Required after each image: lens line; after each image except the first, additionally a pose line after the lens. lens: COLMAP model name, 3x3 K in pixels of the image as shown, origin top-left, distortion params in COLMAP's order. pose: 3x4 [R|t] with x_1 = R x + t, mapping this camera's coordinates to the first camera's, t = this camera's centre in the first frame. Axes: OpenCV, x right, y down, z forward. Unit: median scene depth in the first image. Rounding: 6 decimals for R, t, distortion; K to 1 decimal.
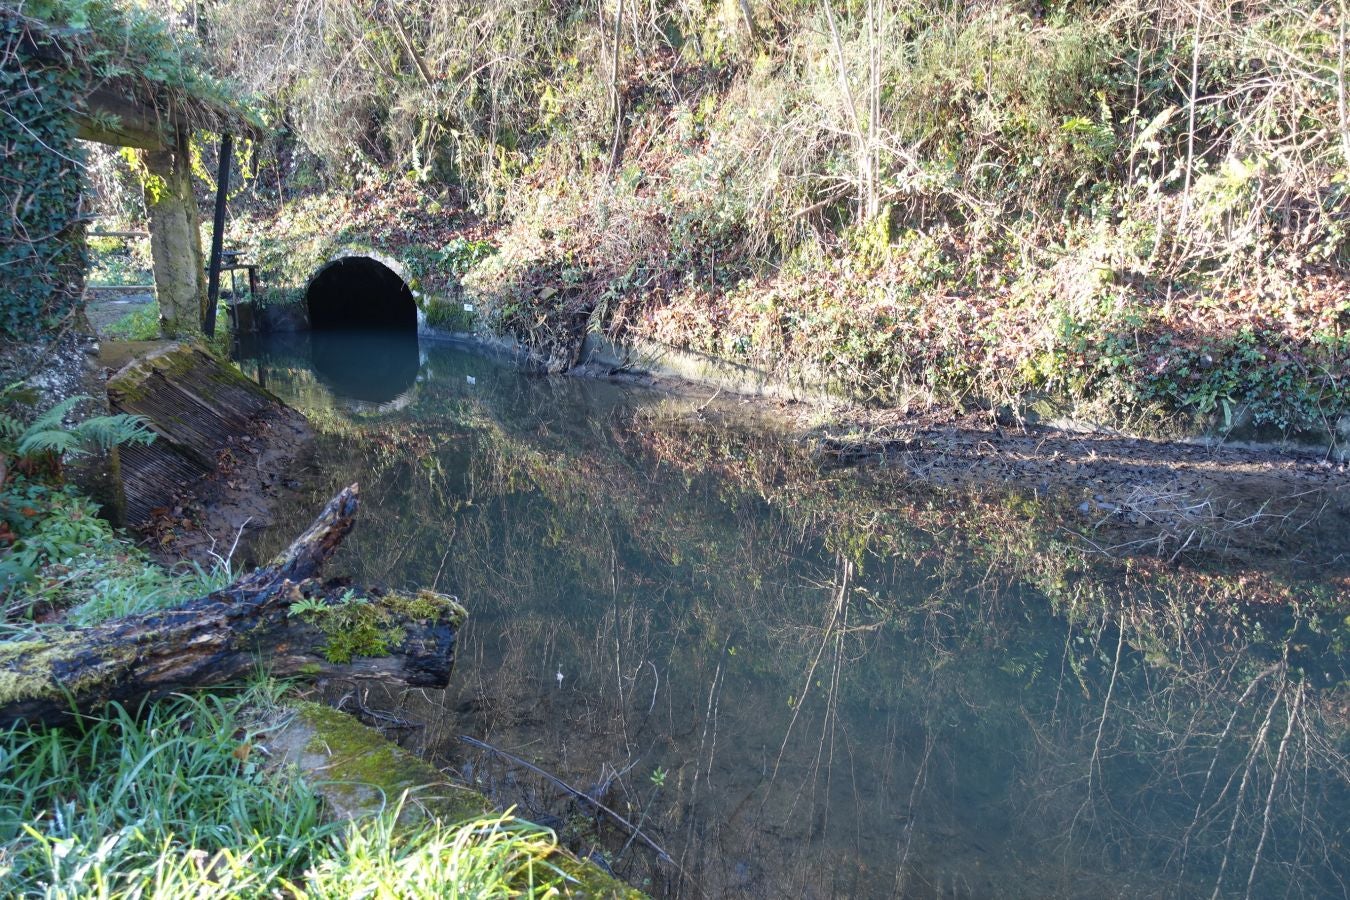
lens RADIAL K [[982.2, 0, 675.0], [0, 982.2, 450.0], [0, 0, 1]] dist [0.000386, -0.000063]
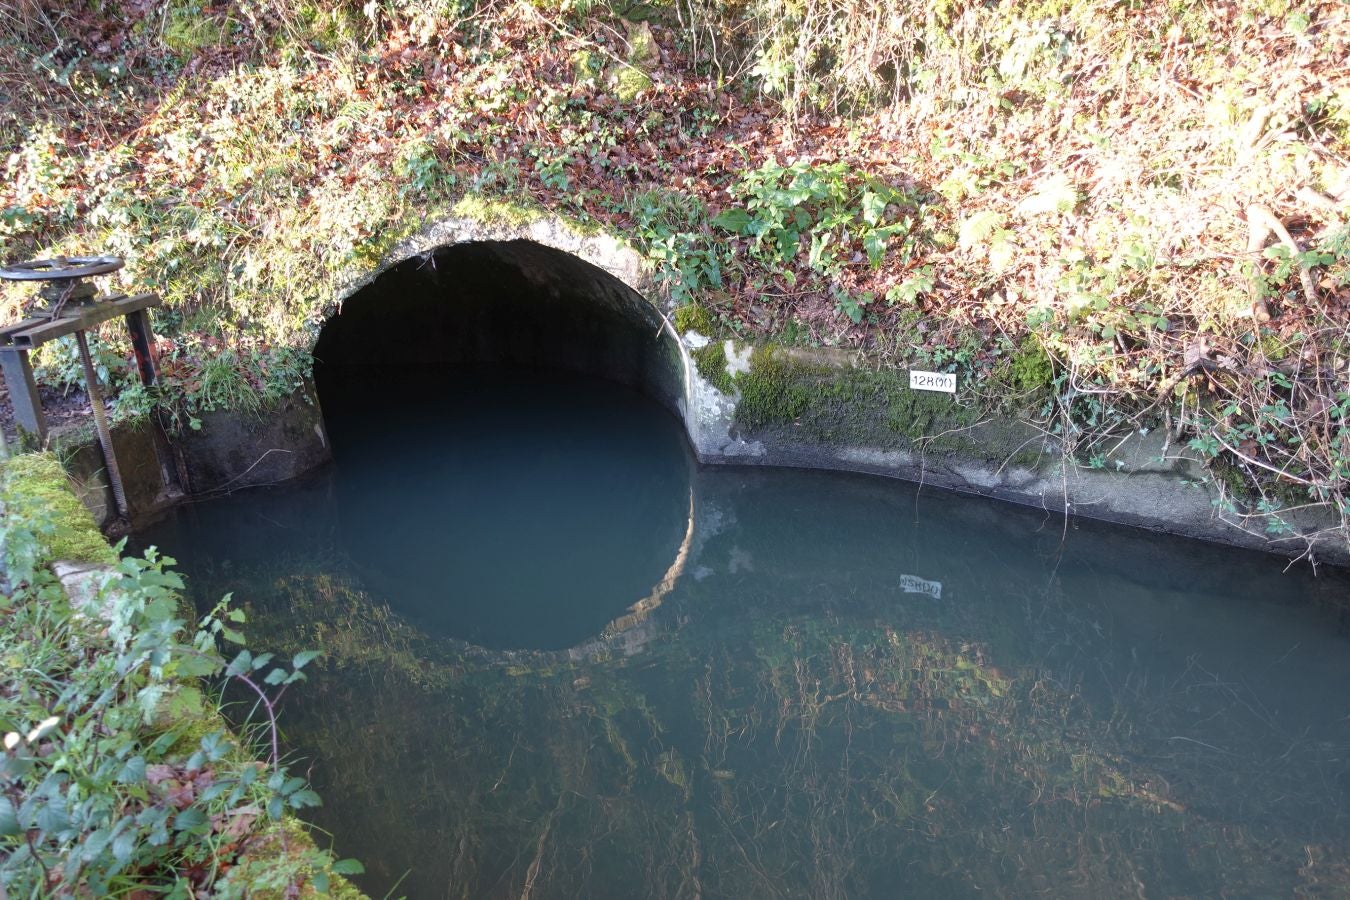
lens RADIAL K [[982.2, 0, 675.0], [0, 982.2, 450.0], [0, 0, 1]] dist [0.000386, -0.000063]
pose [[0.970701, -0.125916, 0.204655, -0.331062], [0.106959, 0.989096, 0.101234, -0.151208], [-0.215171, -0.076378, 0.973585, 0.651551]]
